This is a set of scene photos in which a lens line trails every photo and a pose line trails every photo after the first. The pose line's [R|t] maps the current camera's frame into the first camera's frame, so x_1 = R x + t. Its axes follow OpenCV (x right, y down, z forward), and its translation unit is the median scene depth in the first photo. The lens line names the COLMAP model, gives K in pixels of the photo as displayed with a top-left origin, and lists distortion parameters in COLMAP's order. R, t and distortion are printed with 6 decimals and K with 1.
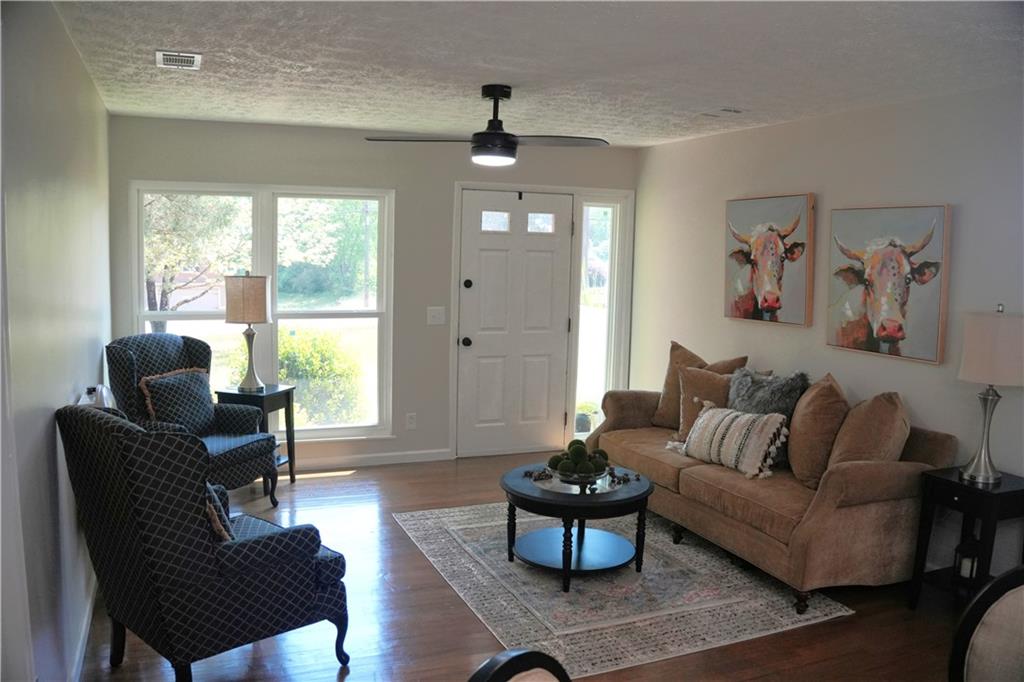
lens RADIAL K [[820.9, 0, 511.1], [0, 820.9, 342.7], [0, 0, 1]] dist [-0.193606, 0.103280]
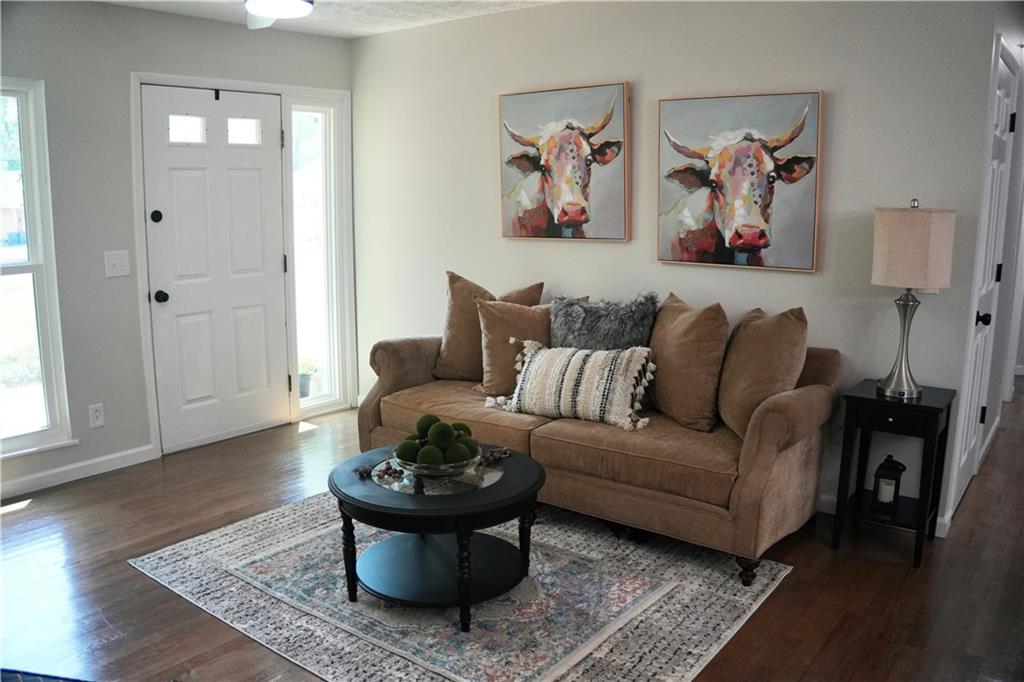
lens RADIAL K [[820.9, 0, 505.4], [0, 820.9, 343.0], [0, 0, 1]] dist [-0.193606, 0.103280]
pose [[0.871040, -0.112514, 0.478153, -0.172663], [0.076492, 0.992608, 0.094227, -0.004187], [-0.485221, -0.045501, 0.873207, 0.314989]]
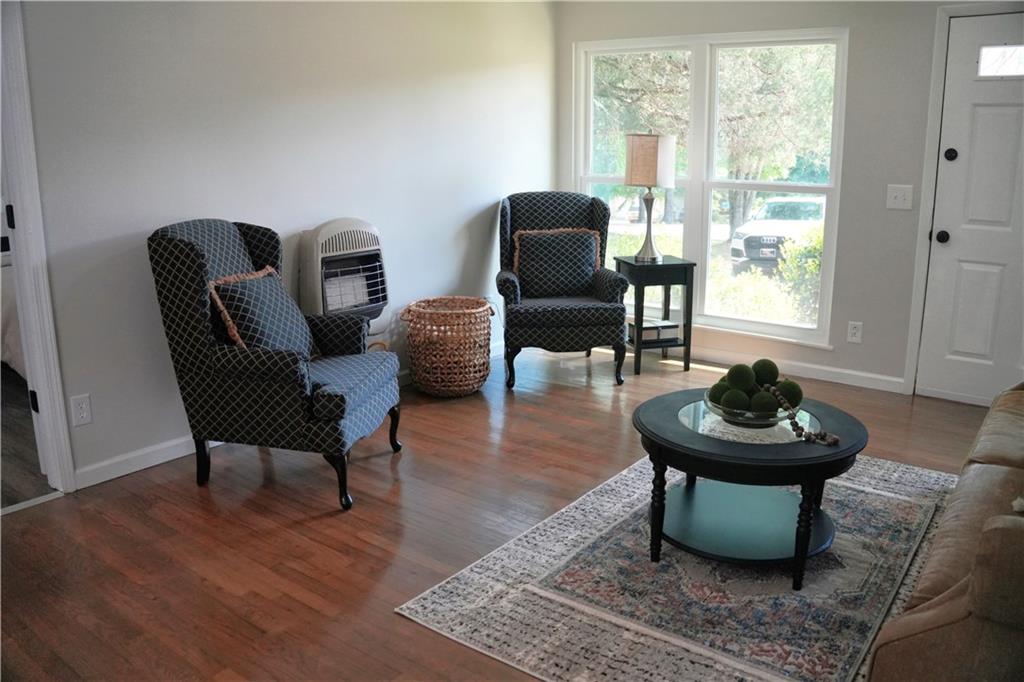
lens RADIAL K [[820.9, 0, 505.2], [0, 820.9, 348.8], [0, 0, 1]] dist [-0.193606, 0.103280]
pose [[0.494027, 0.189651, -0.848510, 0.468795], [-0.082216, 0.981737, 0.171560, 0.013034], [0.865550, -0.014994, 0.500597, 0.442293]]
